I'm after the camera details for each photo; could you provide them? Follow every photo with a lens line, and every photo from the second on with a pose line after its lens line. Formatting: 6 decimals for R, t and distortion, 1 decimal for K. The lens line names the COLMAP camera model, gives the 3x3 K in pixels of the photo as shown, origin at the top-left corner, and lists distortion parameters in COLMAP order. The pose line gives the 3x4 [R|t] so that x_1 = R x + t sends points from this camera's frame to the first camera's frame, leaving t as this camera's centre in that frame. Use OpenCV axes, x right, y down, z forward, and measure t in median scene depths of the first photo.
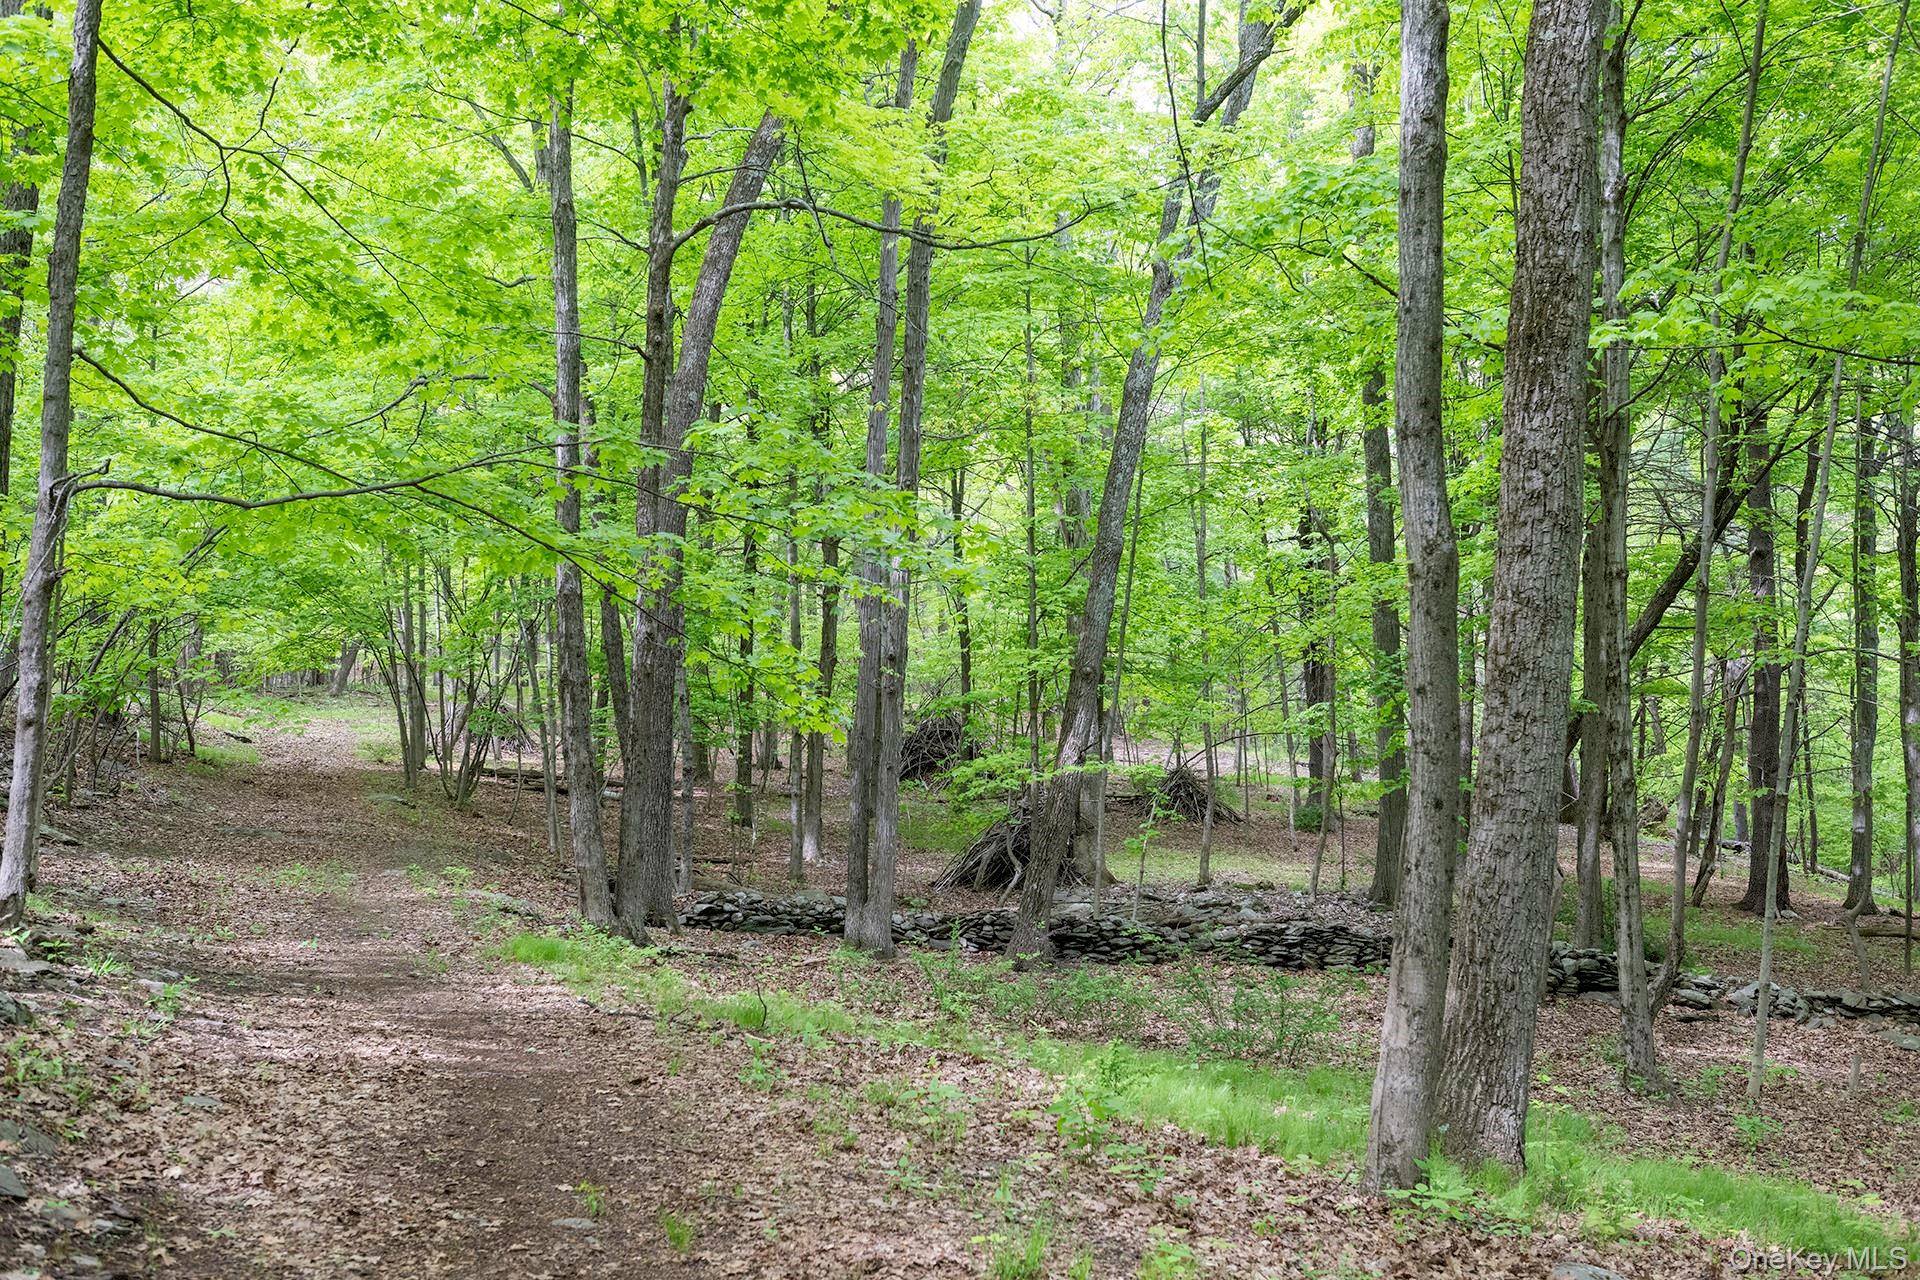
lens RADIAL K [[2173.9, 0, 968.2], [0, 2173.9, 650.0], [0, 0, 1]] dist [-0.010538, 0.000000]
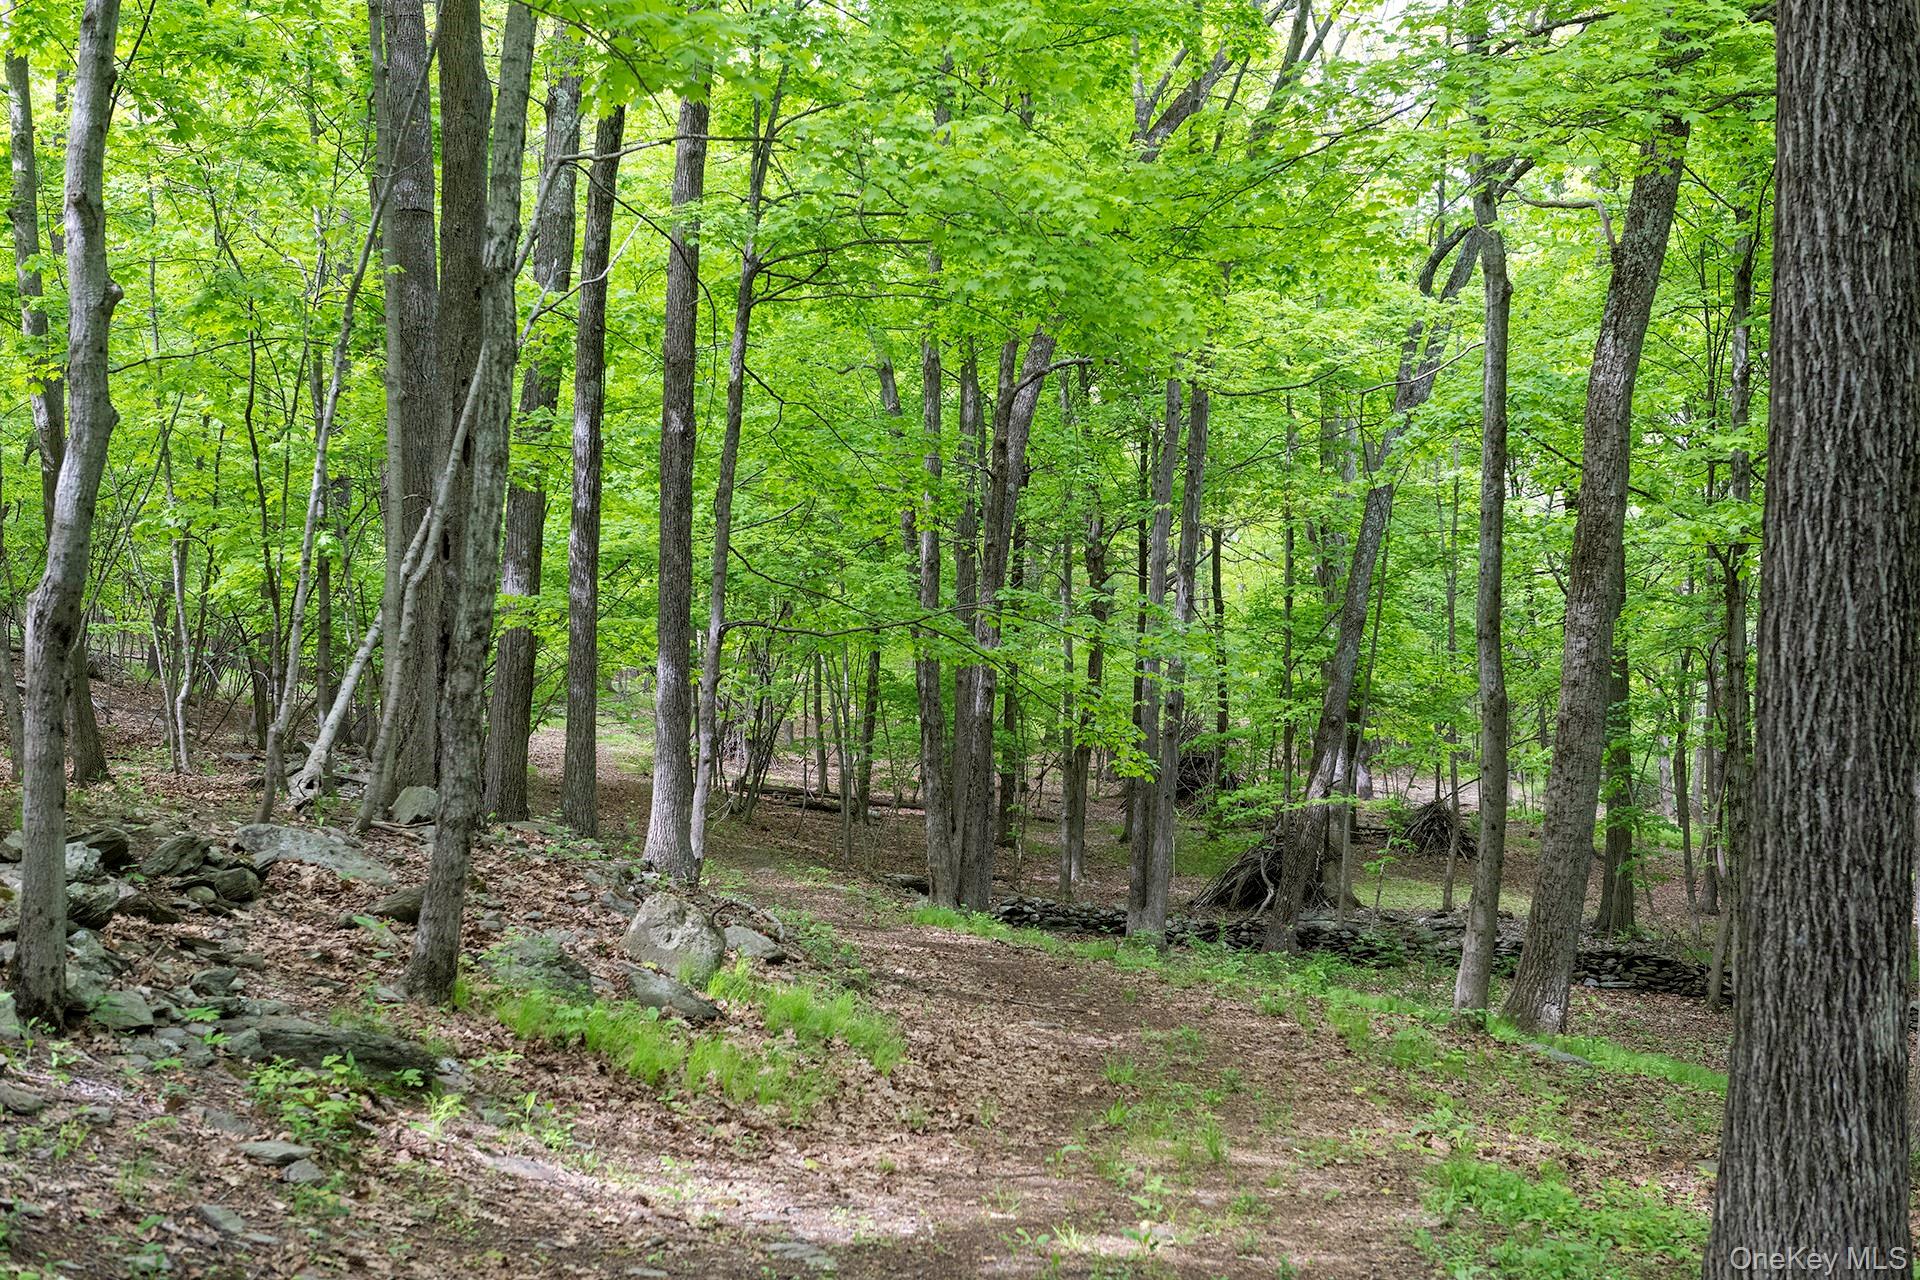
lens RADIAL K [[2685.4, 0, 970.0], [0, 2685.4, 629.0], [0, 0, 1]] dist [0.002635, 0.000000]
pose [[0.995799, 0.021547, -0.088997, -0.015086], [-0.022060, 0.999745, -0.004783, -0.031620], [0.088871, 0.006726, 0.996020, -0.537626]]
